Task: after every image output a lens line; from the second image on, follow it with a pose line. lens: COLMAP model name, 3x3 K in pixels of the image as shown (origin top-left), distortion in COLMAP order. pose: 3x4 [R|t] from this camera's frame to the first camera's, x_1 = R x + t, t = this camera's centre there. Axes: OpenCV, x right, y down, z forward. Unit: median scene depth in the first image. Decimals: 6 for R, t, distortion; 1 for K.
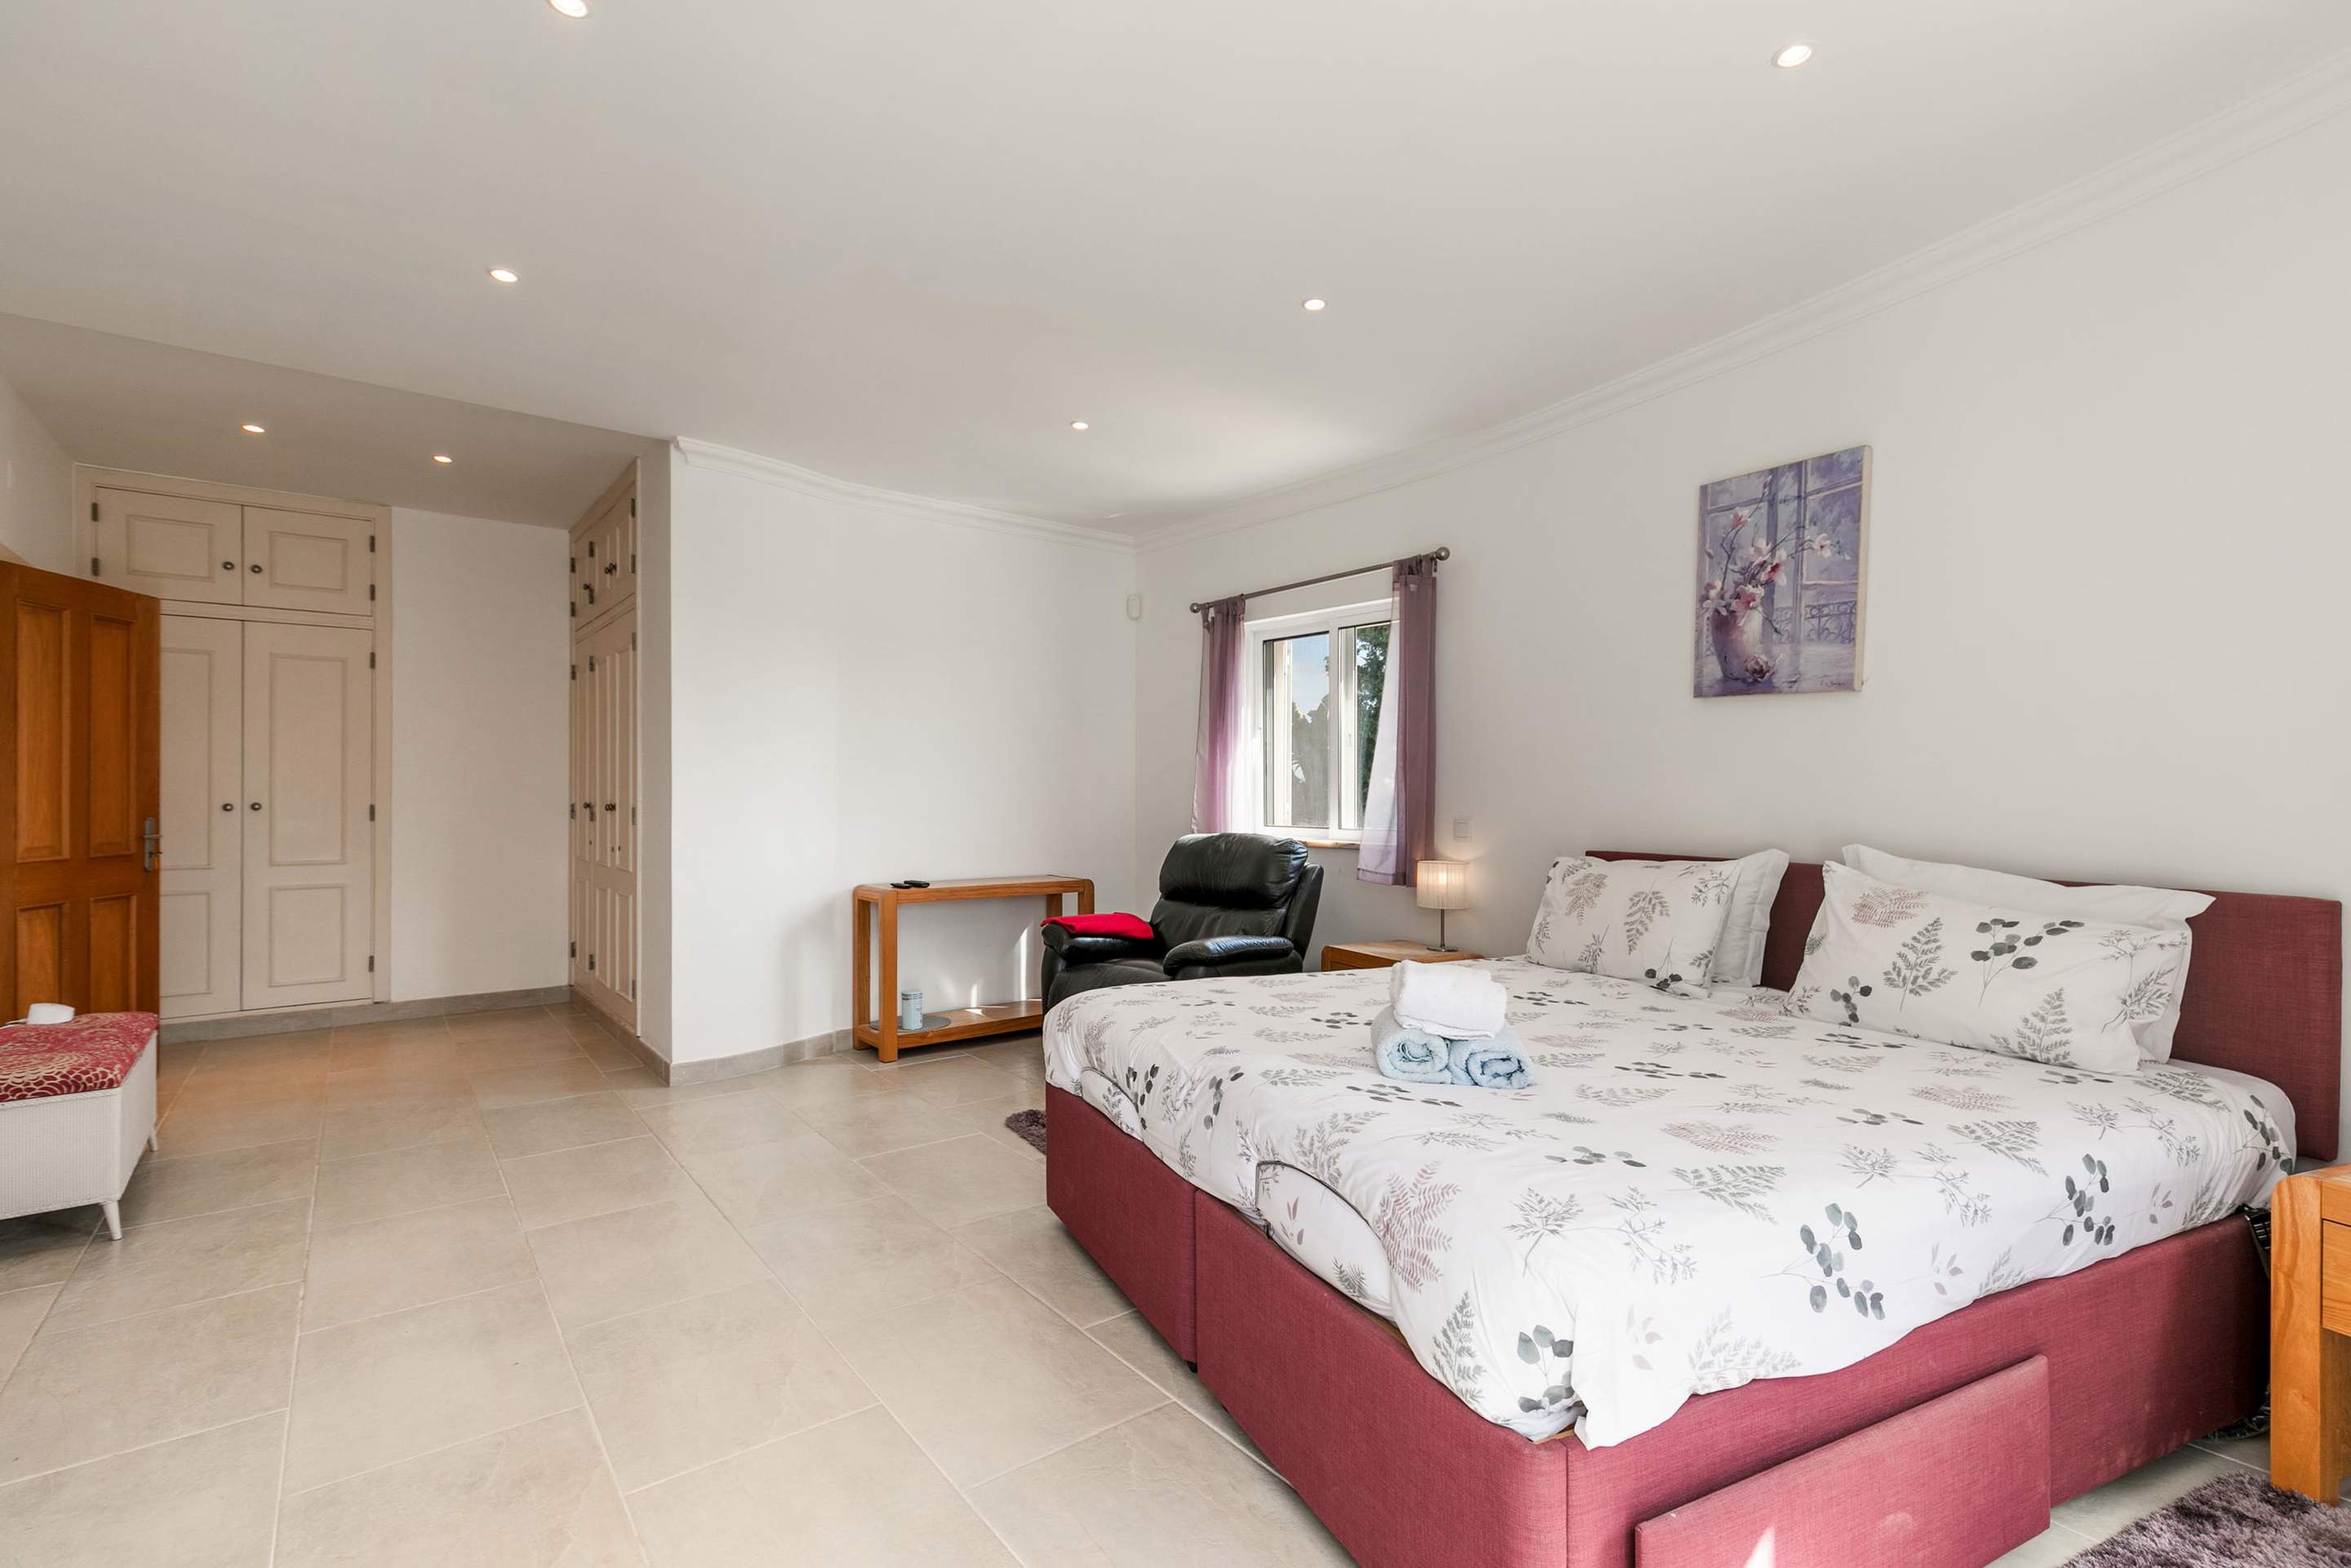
lens RADIAL K [[1072.9, 0, 1171.4], [0, 1072.9, 793.7], [0, 0, 1]] dist [0.003938, 0.000198]
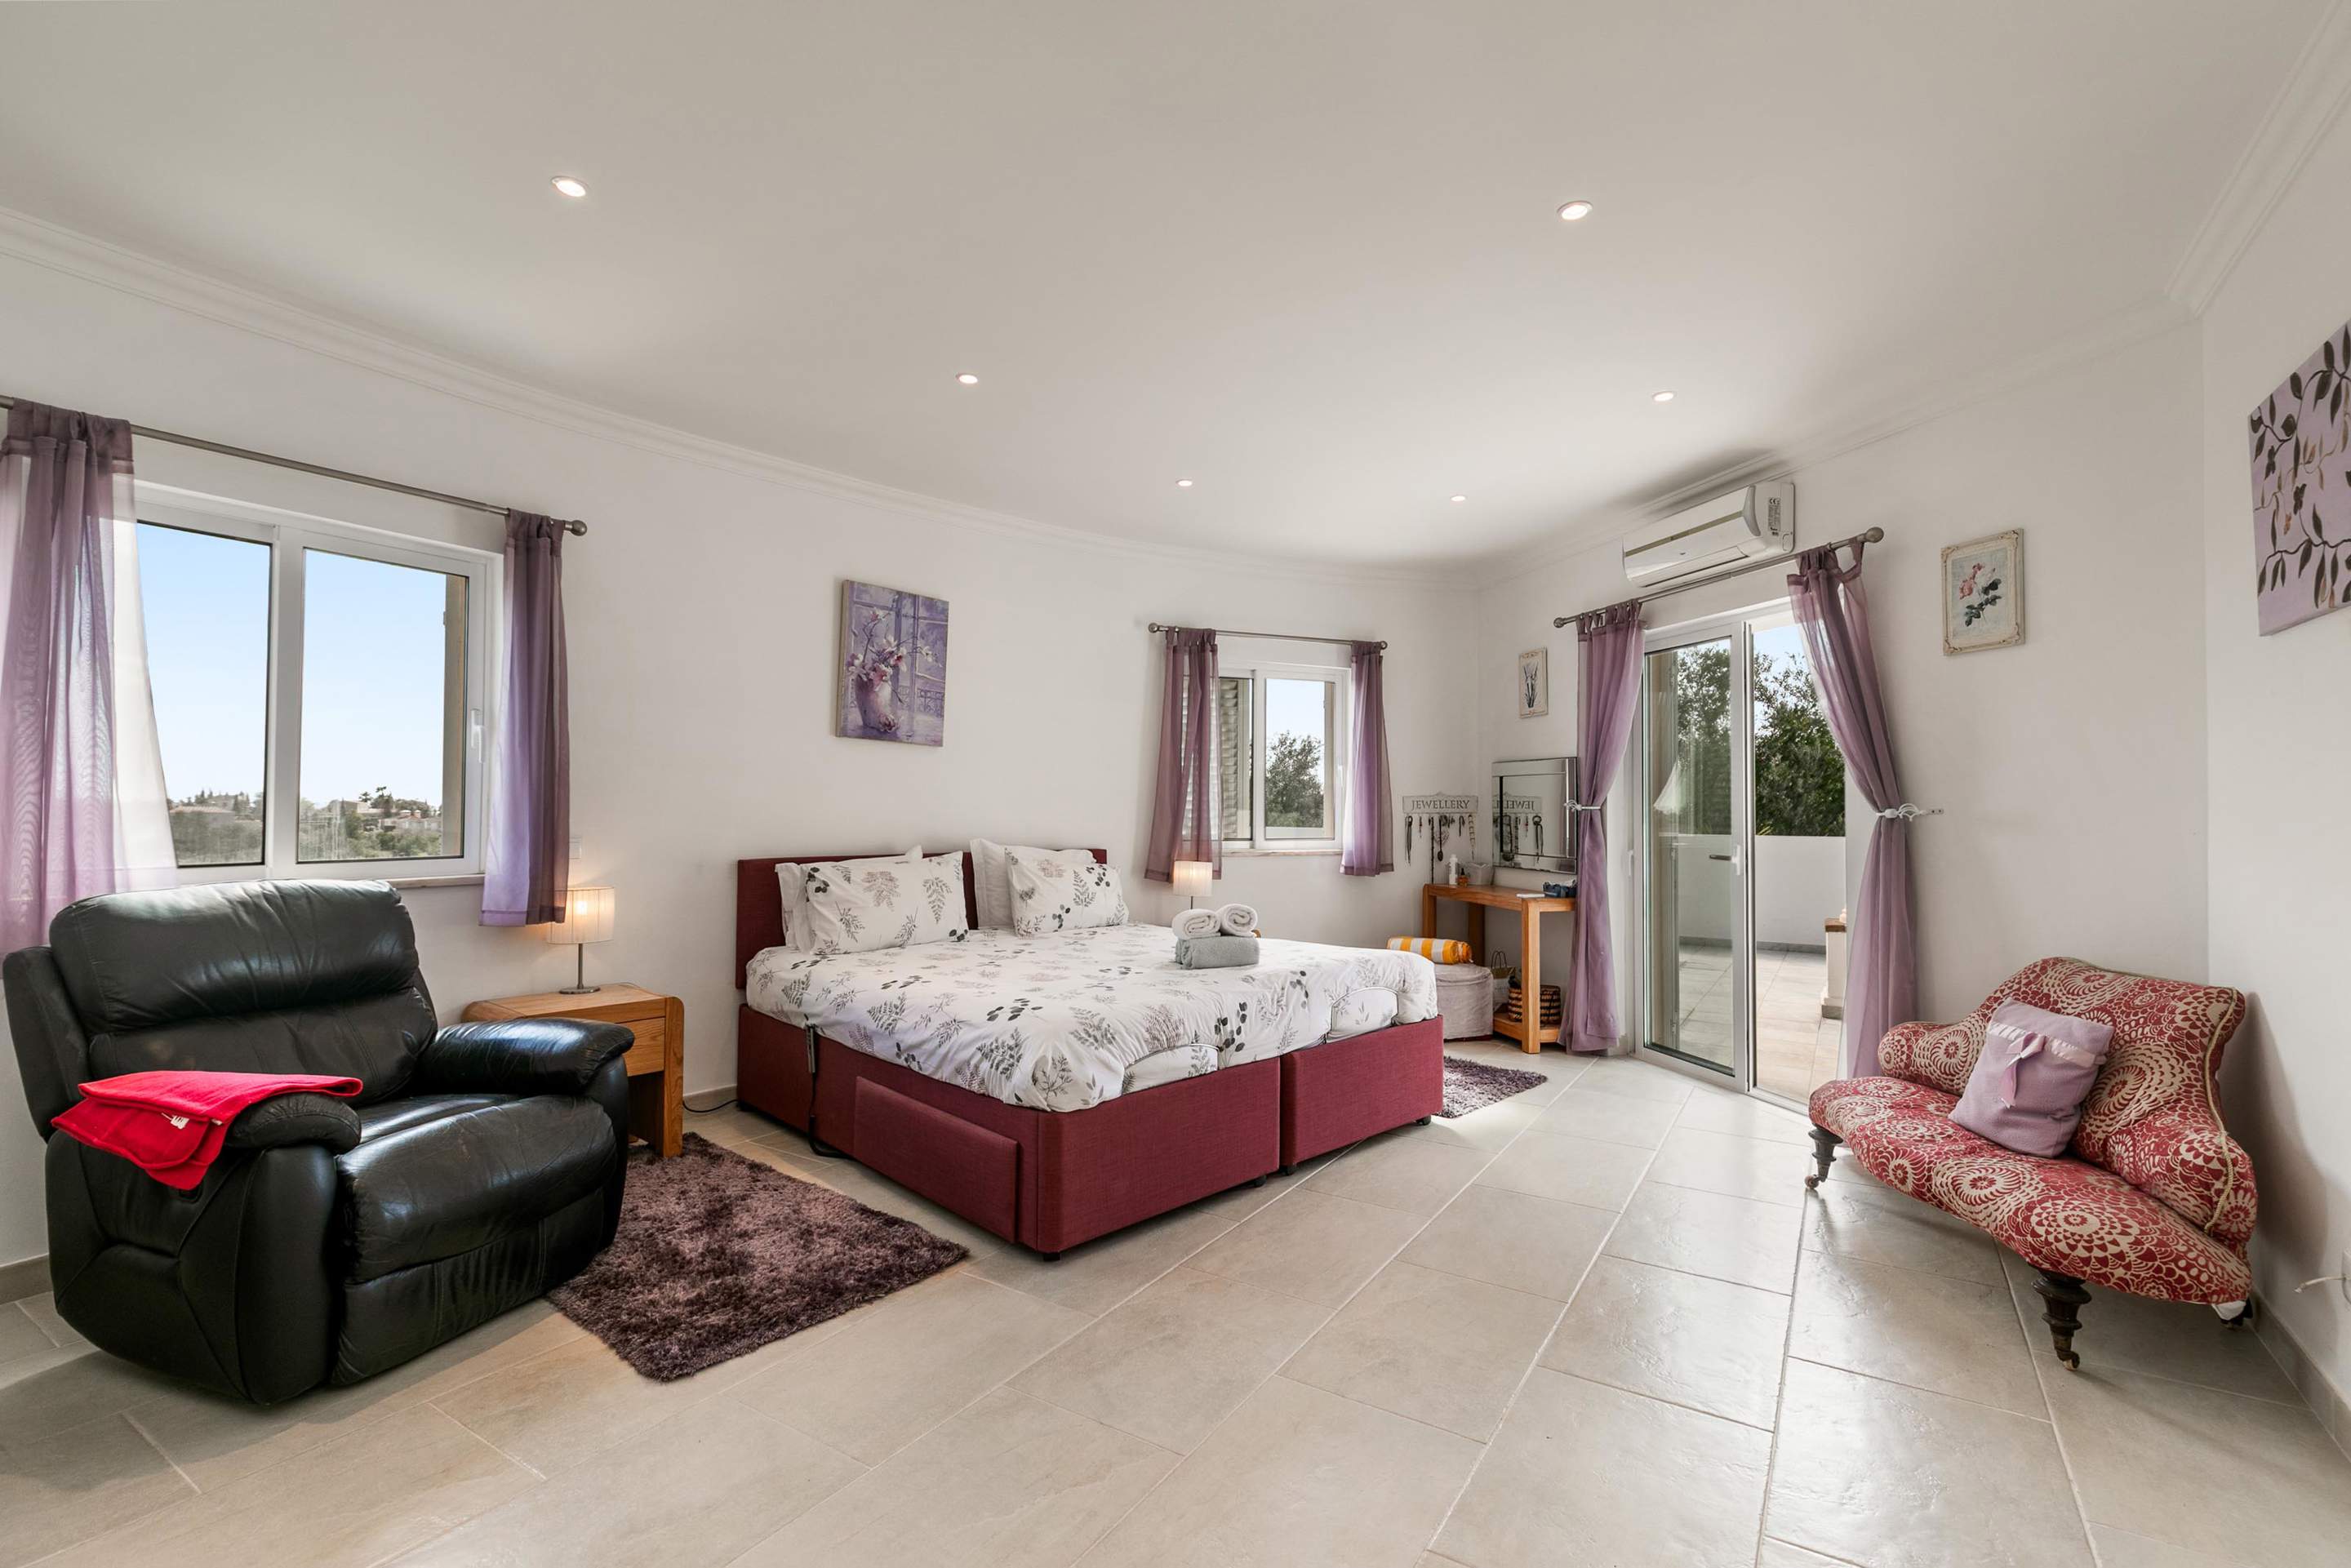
lens RADIAL K [[1072.9, 0, 1171.9], [0, 1072.9, 785.5], [0, 0, 1]] dist [0.003938, 0.000198]
pose [[-0.343204, 0.014760, 0.939145, -0.968600], [-0.004746, 0.999836, -0.017449, -0.008087], [-0.939249, -0.010445, -0.343078, 1.151103]]
